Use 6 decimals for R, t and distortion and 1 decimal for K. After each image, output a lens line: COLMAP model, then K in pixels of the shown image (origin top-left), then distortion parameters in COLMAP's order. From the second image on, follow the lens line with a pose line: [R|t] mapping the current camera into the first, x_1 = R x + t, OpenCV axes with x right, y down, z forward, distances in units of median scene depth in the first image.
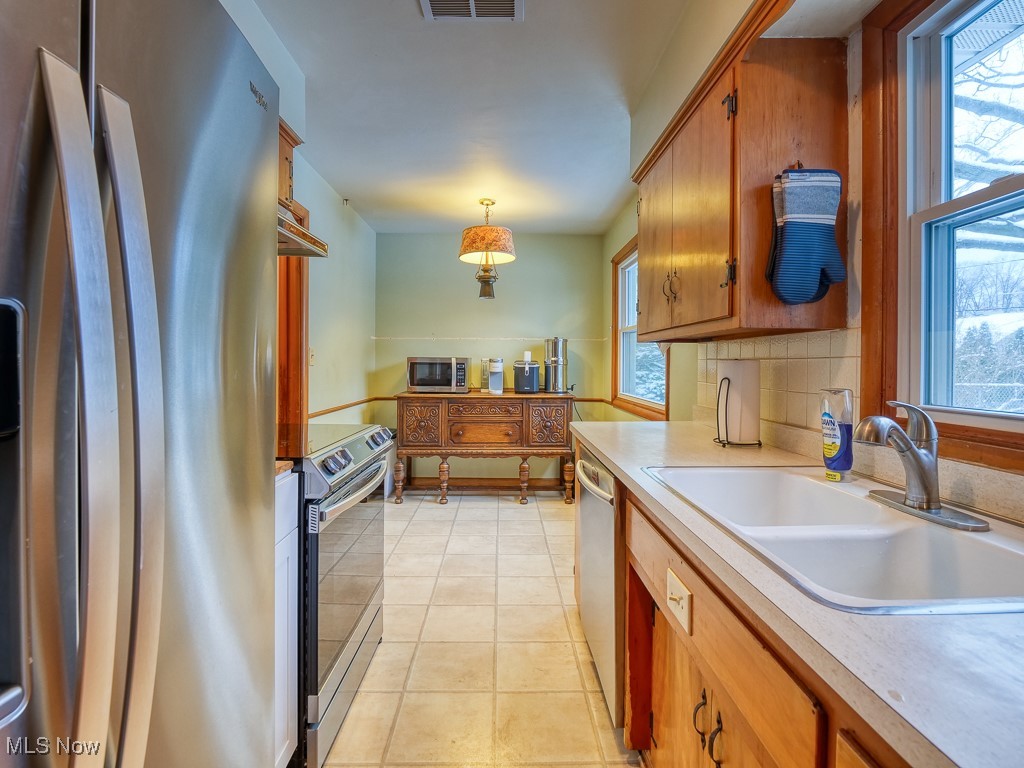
lens RADIAL K [[509.3, 0, 515.1], [0, 509.3, 369.9], [0, 0, 1]] dist [-0.015451, -0.000607]
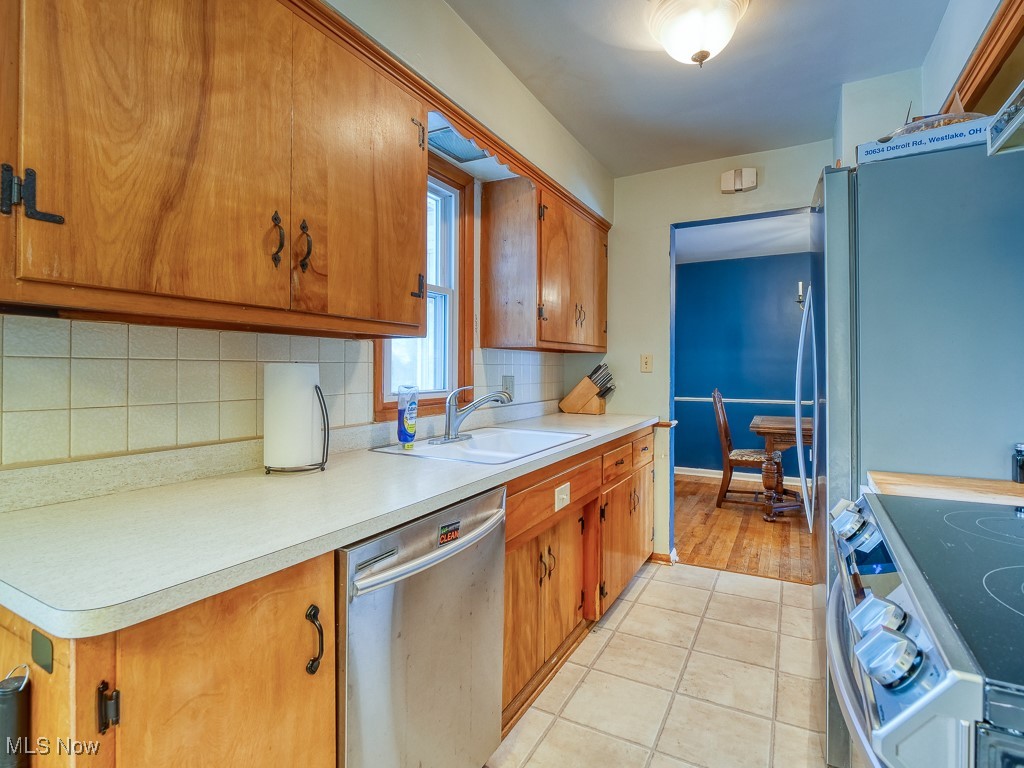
lens RADIAL K [[509.3, 0, 515.1], [0, 509.3, 369.9], [0, 0, 1]] dist [-0.015451, -0.000607]
pose [[-0.864972, -0.002890, 0.501813, -0.176954], [-0.000764, 0.999990, 0.004443, -0.016541], [-0.501820, 0.003459, -0.864965, 1.764196]]
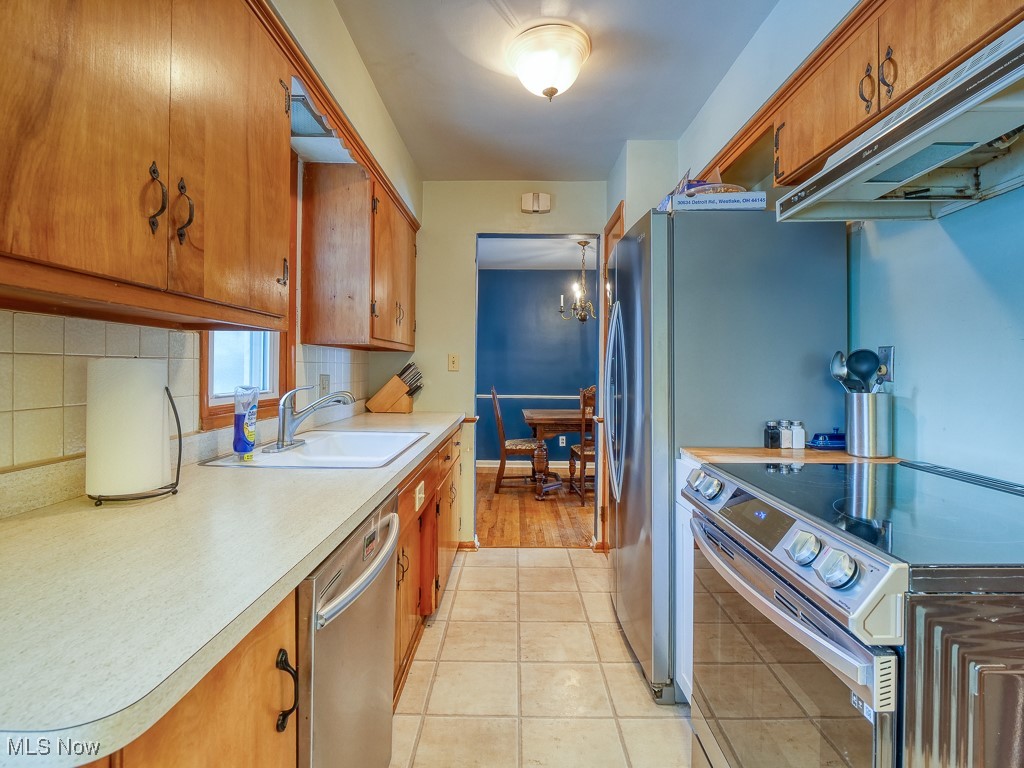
lens RADIAL K [[504.1, 0, 510.5], [0, 504.1, 369.6], [0, 0, 1]] dist [-0.016135, -0.000803]
pose [[-0.999348, -0.008249, 0.035146, -0.048476], [-0.008090, 0.999956, 0.004681, -0.016413], [-0.035183, 0.004394, -0.999371, 1.806389]]
